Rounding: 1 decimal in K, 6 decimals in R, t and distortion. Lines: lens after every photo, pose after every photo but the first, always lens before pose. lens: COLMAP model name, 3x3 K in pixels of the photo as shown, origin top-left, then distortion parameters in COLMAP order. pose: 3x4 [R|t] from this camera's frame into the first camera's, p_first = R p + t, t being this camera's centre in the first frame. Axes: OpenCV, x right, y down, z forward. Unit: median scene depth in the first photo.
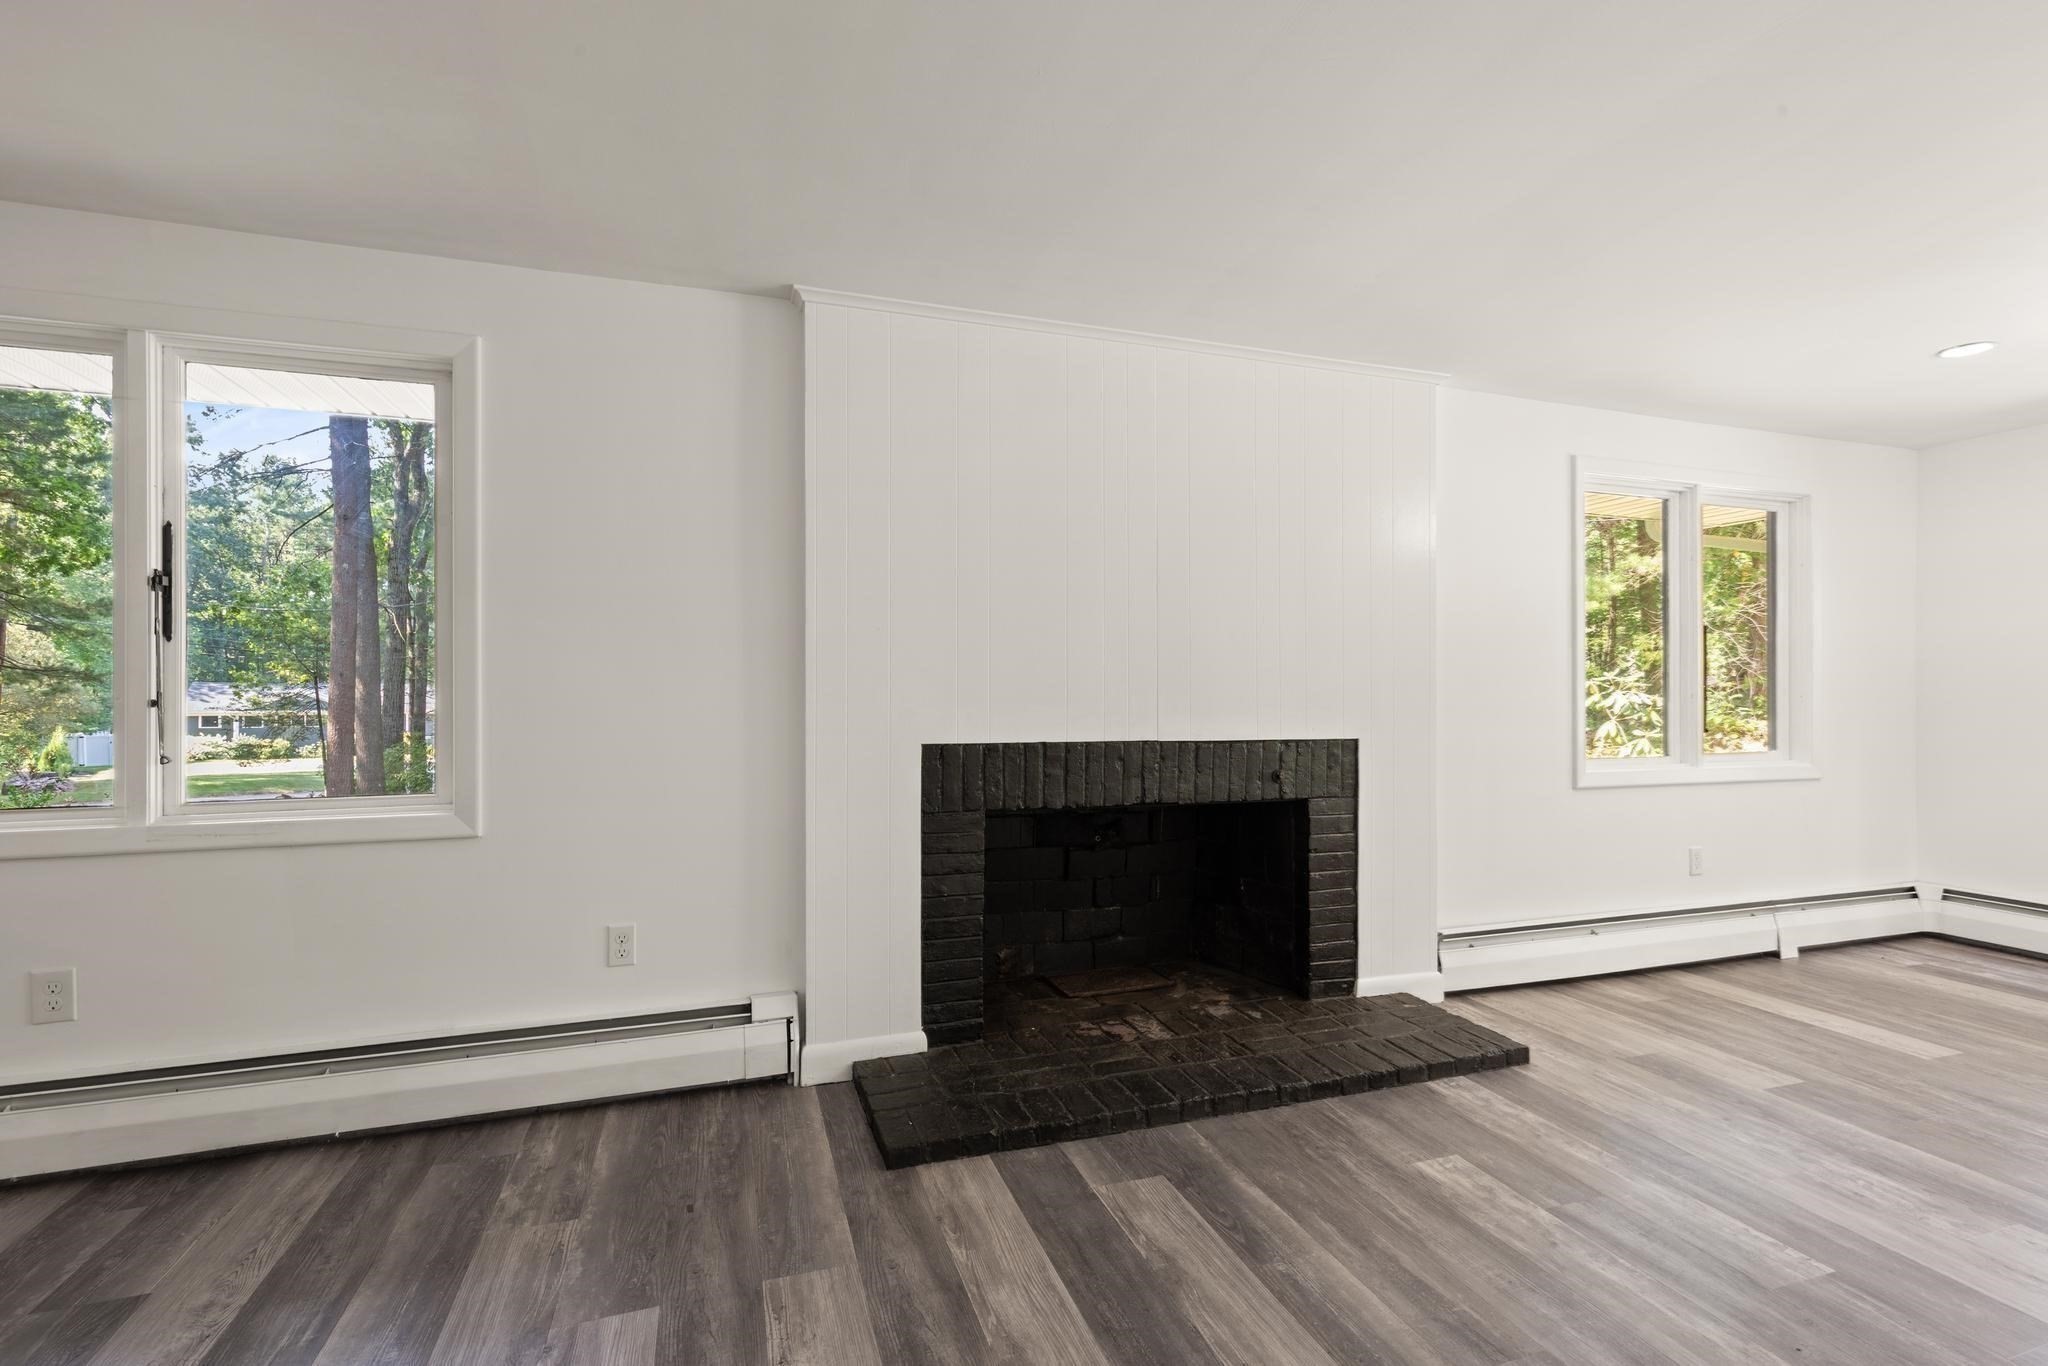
lens RADIAL K [[927.4, 0, 1037.3], [0, 927.4, 685.4], [0, 0, 1]] dist [0.009461, -0.002413]
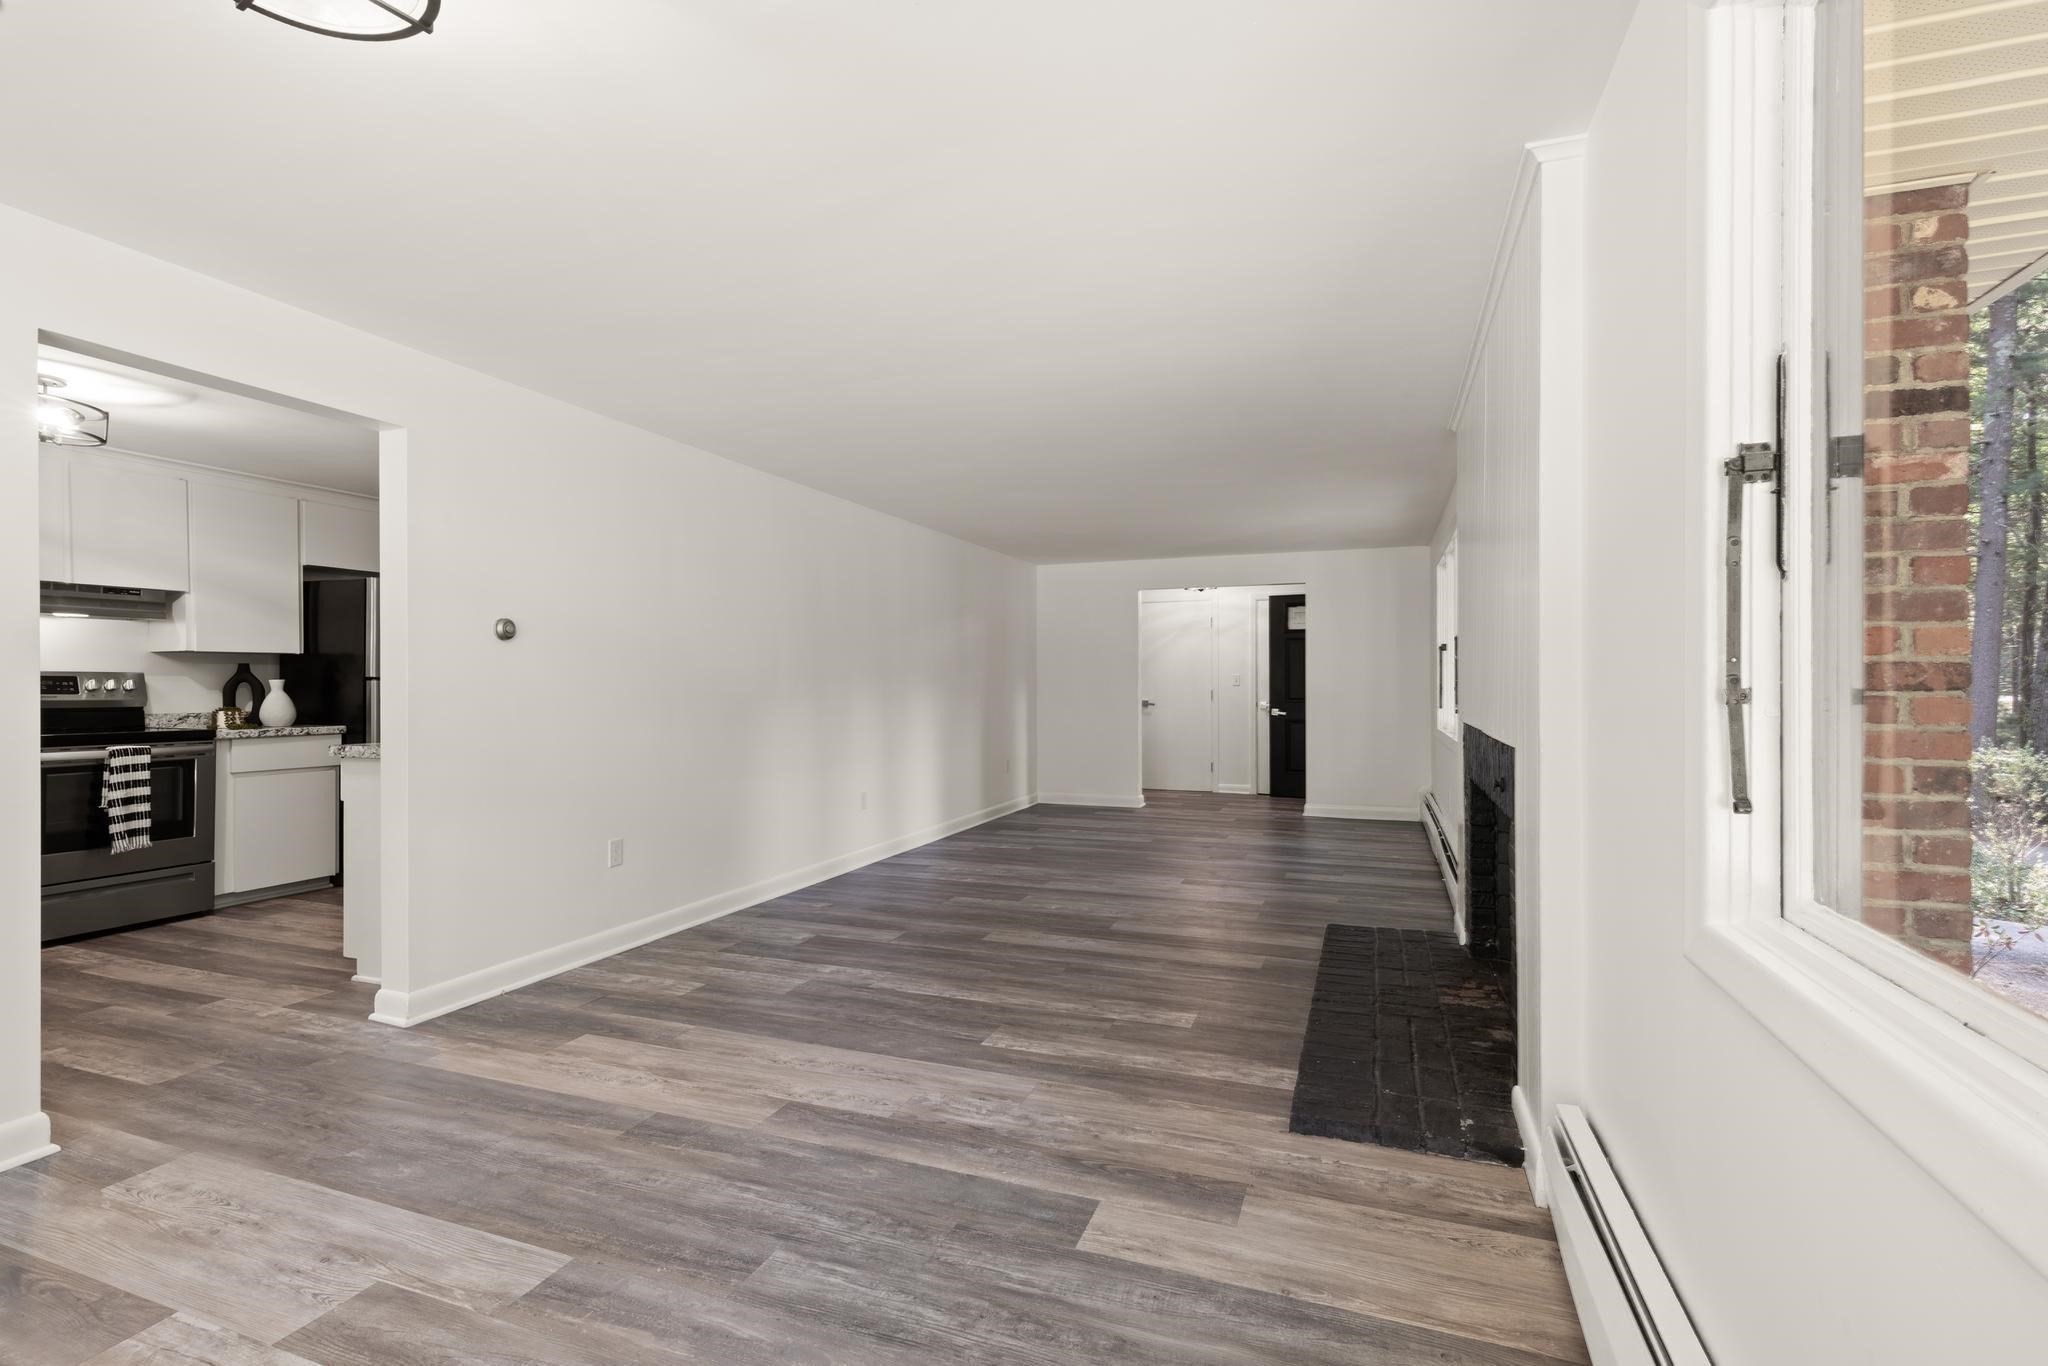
lens RADIAL K [[927.4, 0, 1035.1], [0, 927.4, 682.6], [0, 0, 1]] dist [0.009461, -0.002413]
pose [[-0.636167, 0.002764, -0.771546, 1.246513], [0.013215, 0.999886, -0.007314, 0.007087], [0.771438, -0.014848, -0.636131, 1.290527]]
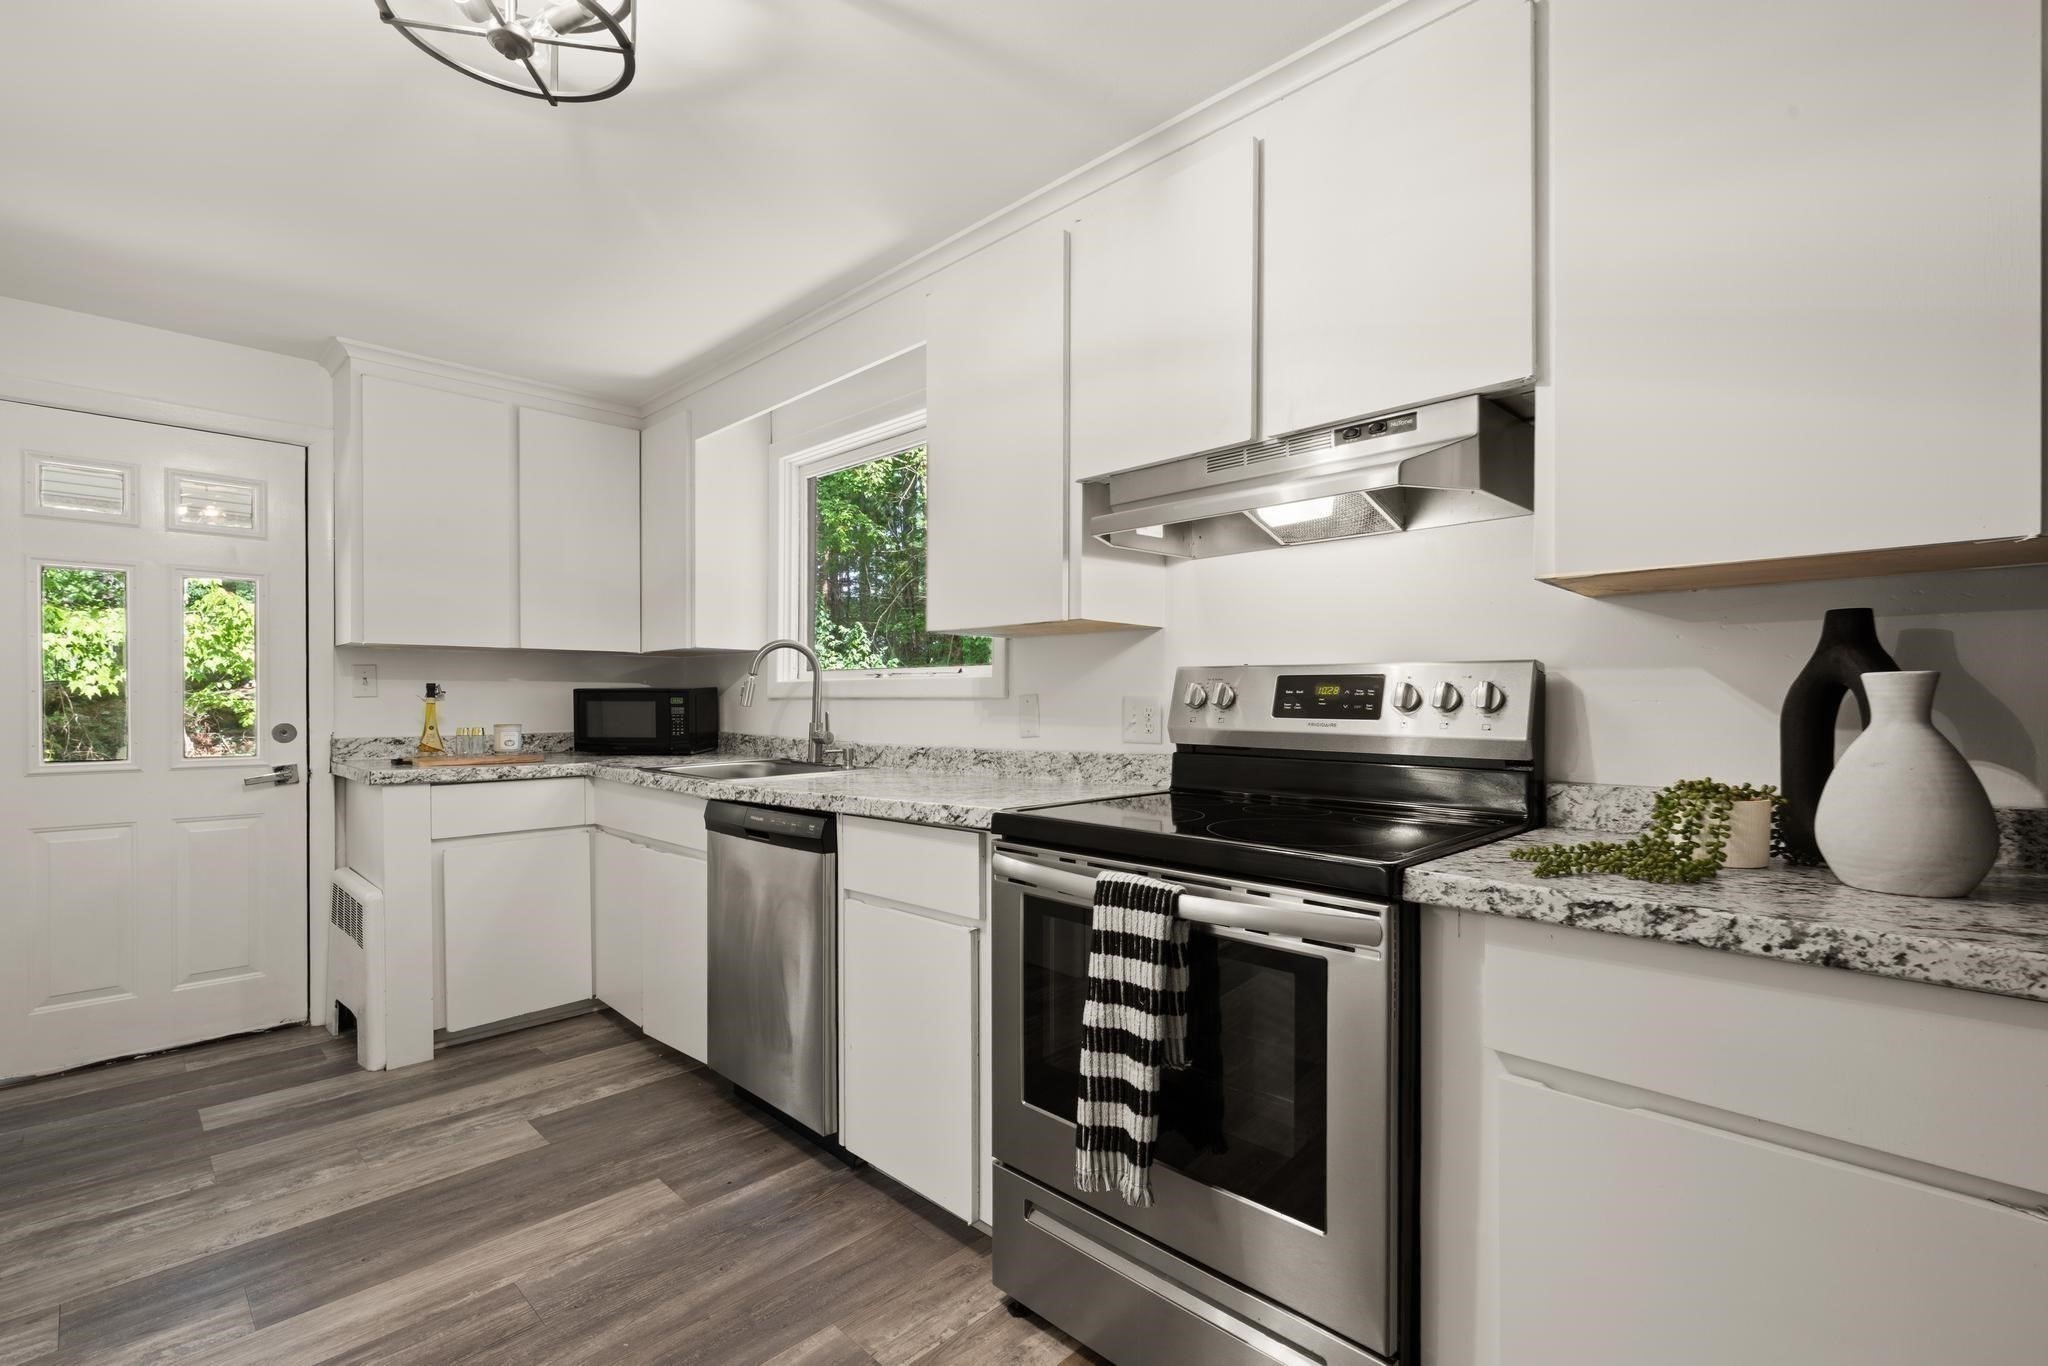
lens RADIAL K [[927.4, 0, 1029.2], [0, 927.4, 706.7], [0, 0, 1]] dist [0.009461, -0.002413]
pose [[-0.446604, -0.005823, 0.894713, 0.624271], [-0.011746, 0.999931, 0.000645, -0.011812], [-0.894655, -0.010222, -0.446642, -0.428686]]
